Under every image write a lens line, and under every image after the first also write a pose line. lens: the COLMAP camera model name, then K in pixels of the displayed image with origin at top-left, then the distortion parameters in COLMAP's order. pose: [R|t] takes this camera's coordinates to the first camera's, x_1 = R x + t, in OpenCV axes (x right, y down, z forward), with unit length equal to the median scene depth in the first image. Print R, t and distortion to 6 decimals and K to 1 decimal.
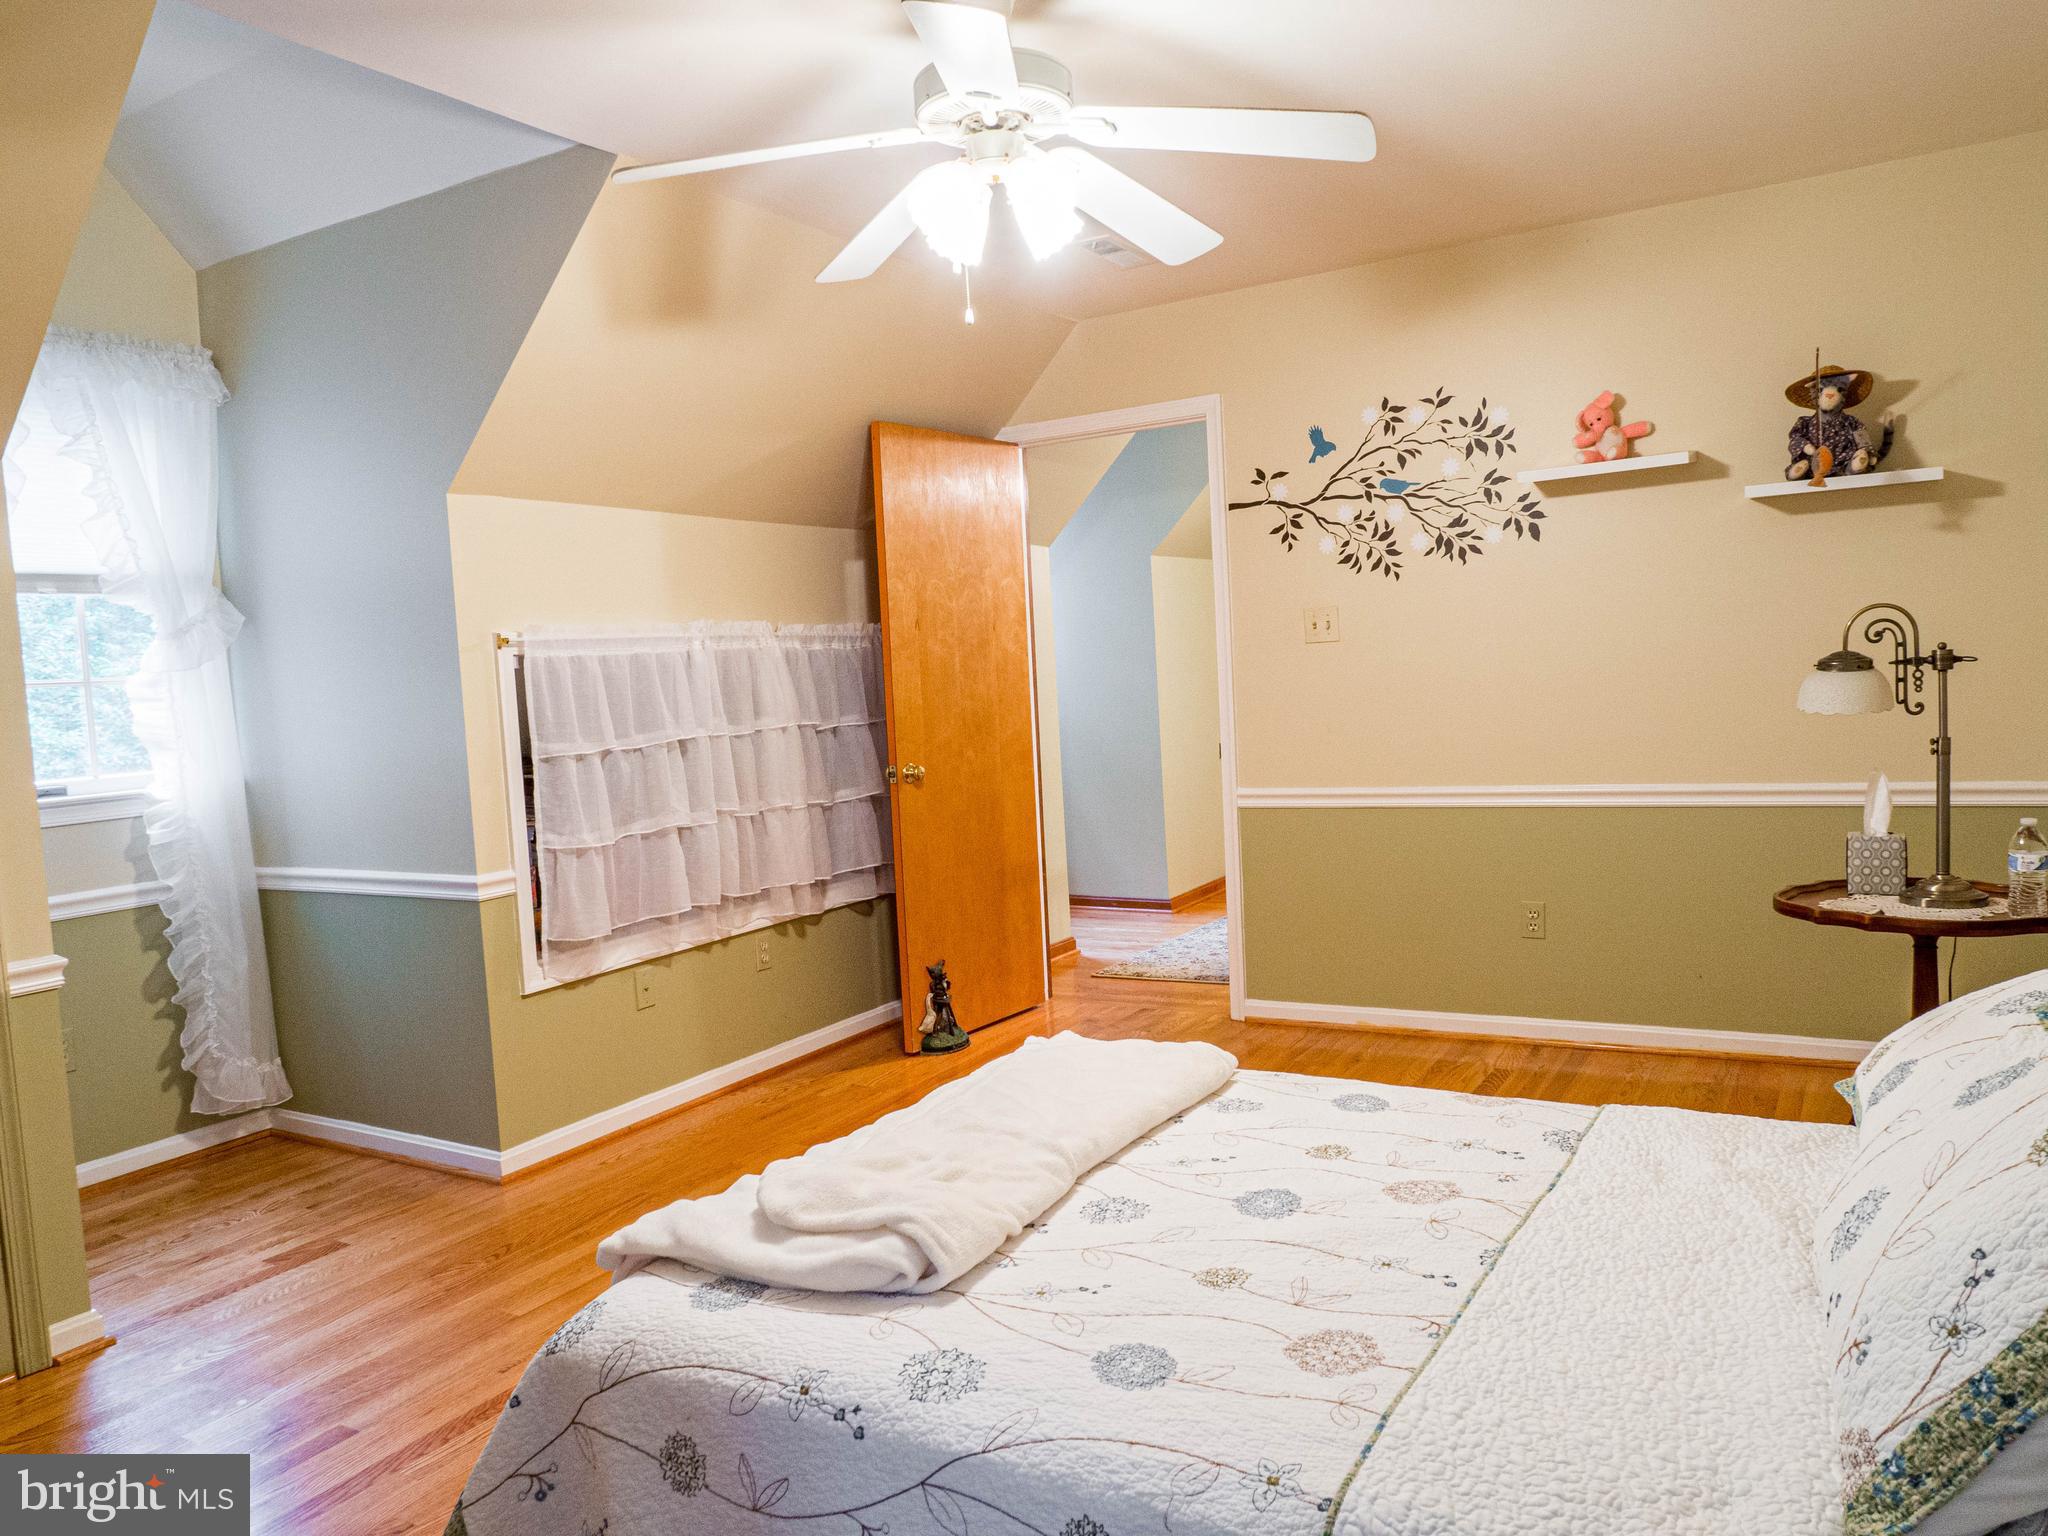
lens RADIAL K [[1421.3, 0, 1030.9], [0, 1421.3, 760.5], [0, 0, 1]] dist [-0.031253, -0.001649]
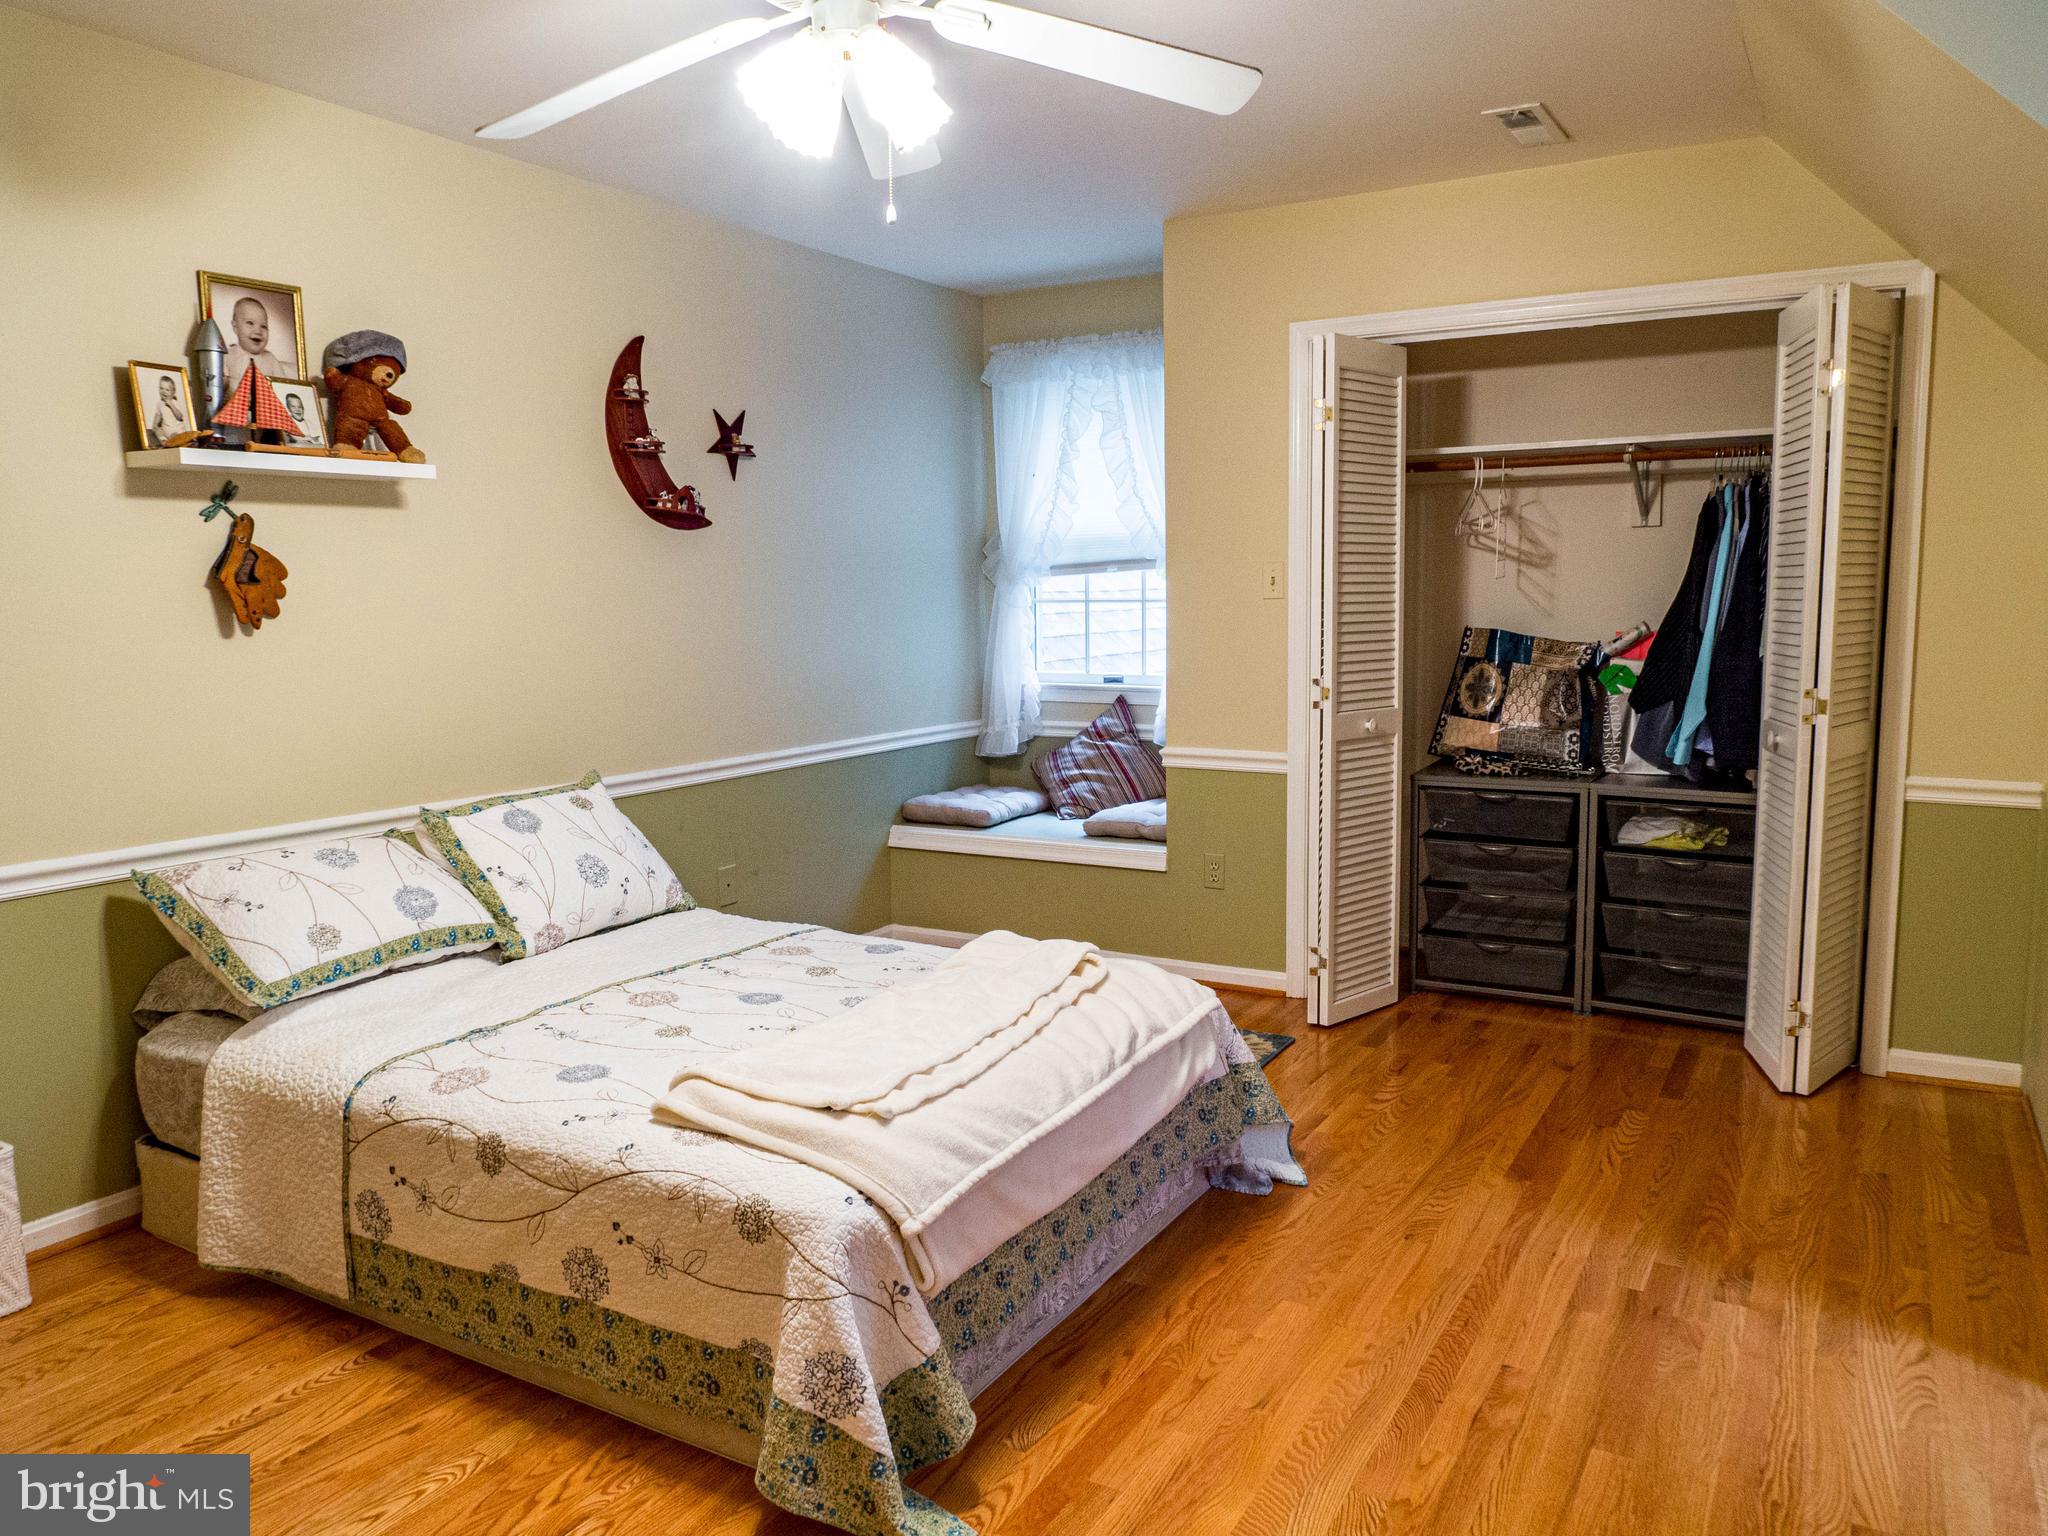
lens RADIAL K [[1459.6, 0, 1024.0], [0, 1459.6, 768.0], [0, 0, 1]] dist [-0.011256, -0.002234]
pose [[-0.997056, 0.073256, 0.022636, -0.167462], [0.076084, 0.981833, 0.173827, -0.096397], [-0.009491, 0.175038, -0.984516, 1.256279]]
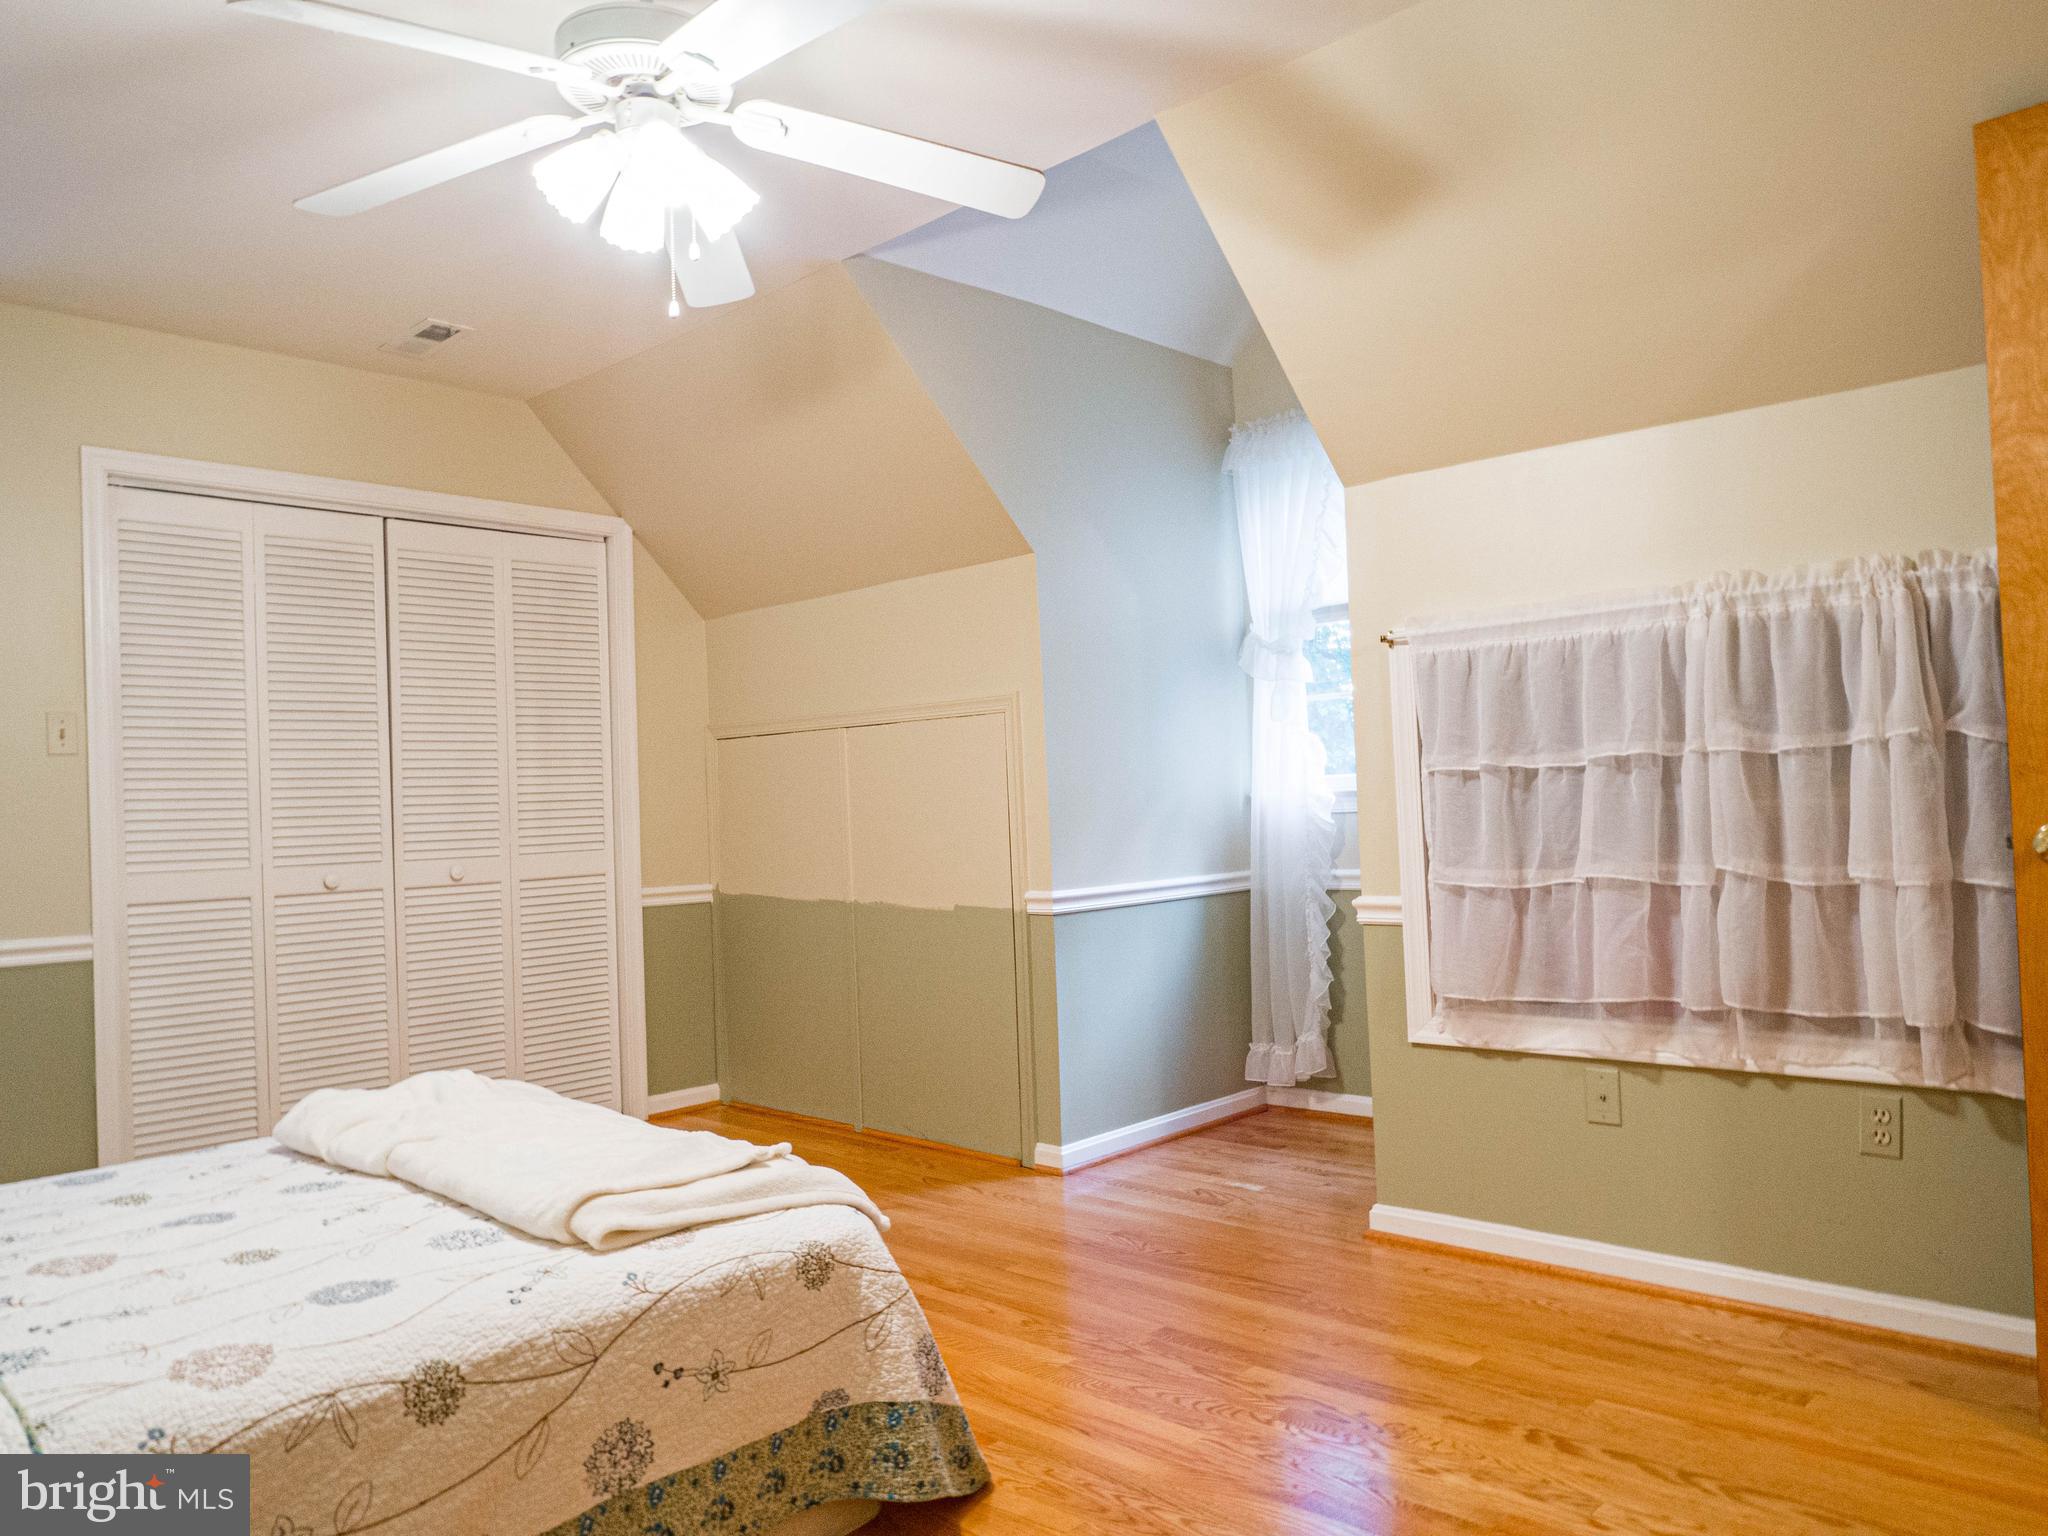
lens RADIAL K [[1459.6, 0, 1024.0], [0, 1459.6, 768.0], [0, 0, 1]] dist [-0.011256, -0.002234]
pose [[-0.238635, 0.046622, -0.969990, 0.529084], [-0.001119, 0.998833, 0.048284, -0.044941], [0.971109, 0.012607, -0.238304, 0.909403]]
